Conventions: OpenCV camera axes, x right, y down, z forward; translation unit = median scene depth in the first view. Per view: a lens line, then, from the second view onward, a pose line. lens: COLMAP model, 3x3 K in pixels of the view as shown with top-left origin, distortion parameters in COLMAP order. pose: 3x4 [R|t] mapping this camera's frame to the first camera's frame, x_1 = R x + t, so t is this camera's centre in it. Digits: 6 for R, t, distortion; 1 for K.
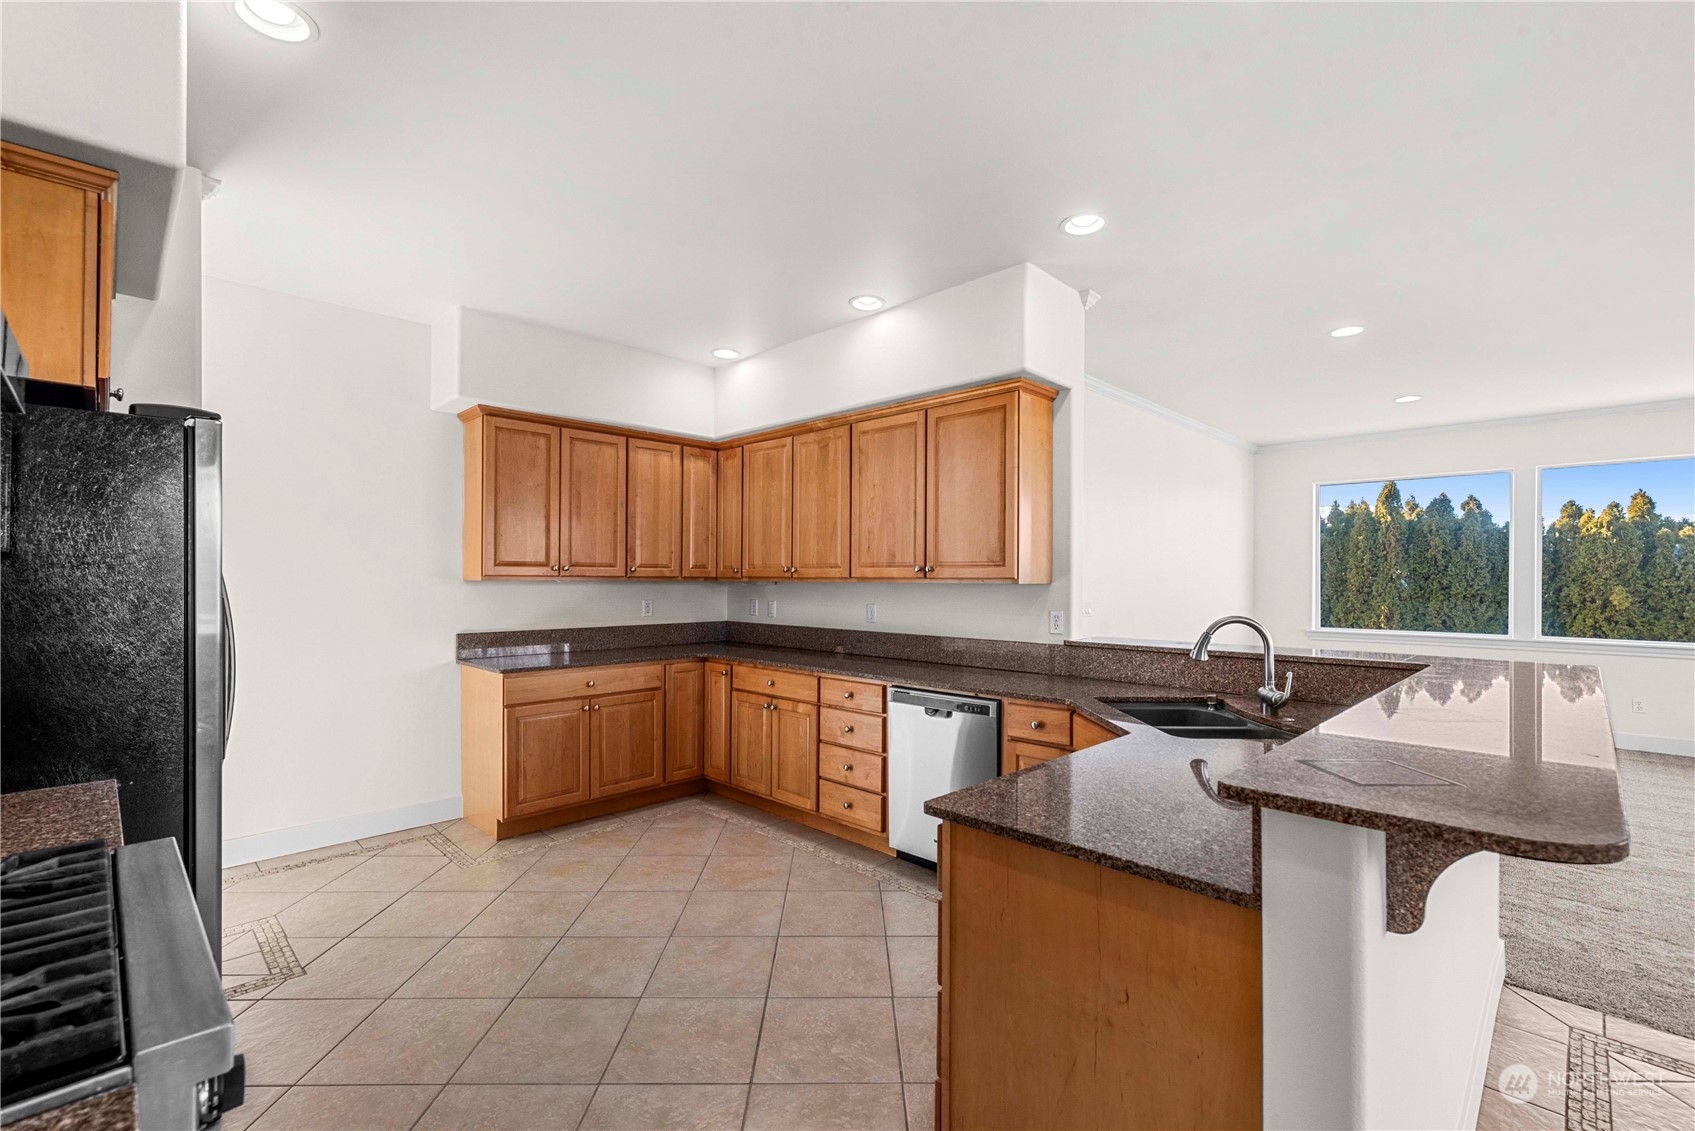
lens RADIAL K [[736.0, 0, 842.8], [0, 736.0, 575.4], [0, 0, 1]] dist [0.001393, 0.000390]
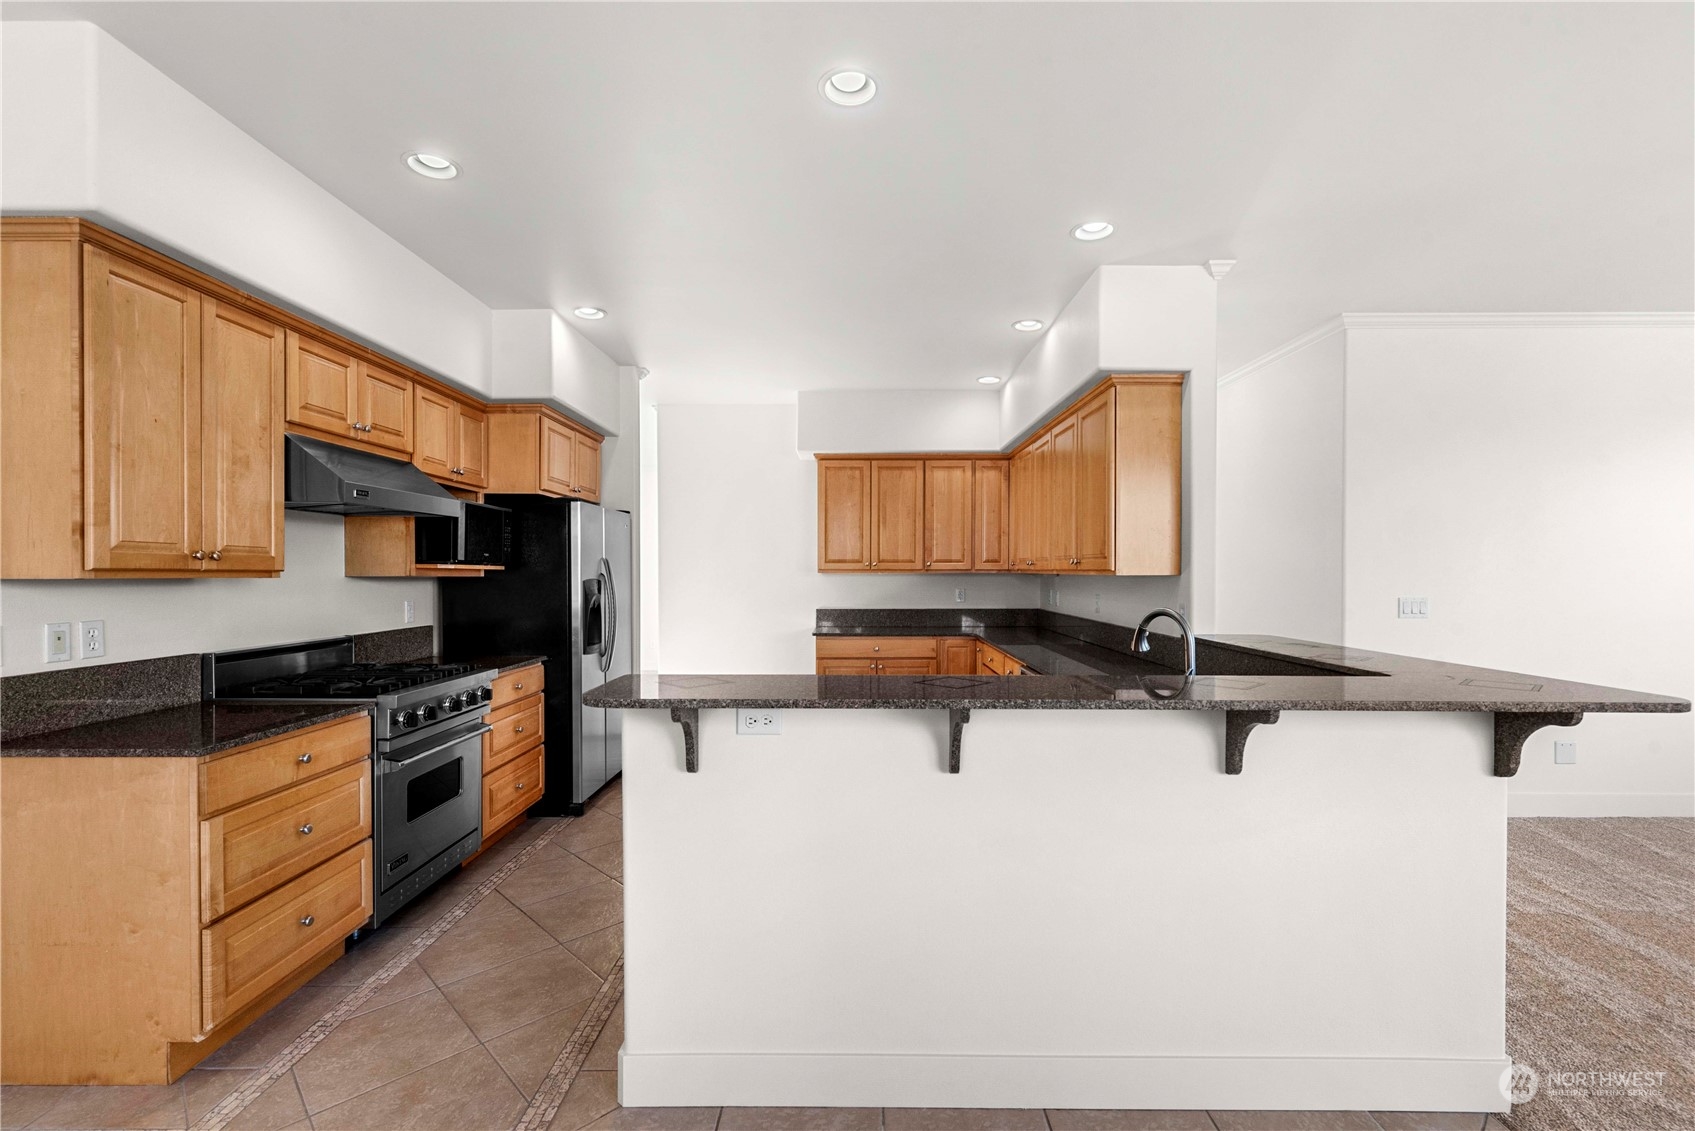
lens RADIAL K [[736.0, 0, 846.9], [0, 736.0, 568.2], [0, 0, 1]] dist [0.001393, 0.000390]
pose [[0.707941, -0.010931, -0.706187, 0.531114], [0.006160, 0.999938, -0.009302, 0.010335], [0.706245, 0.002235, 0.707964, 0.002458]]
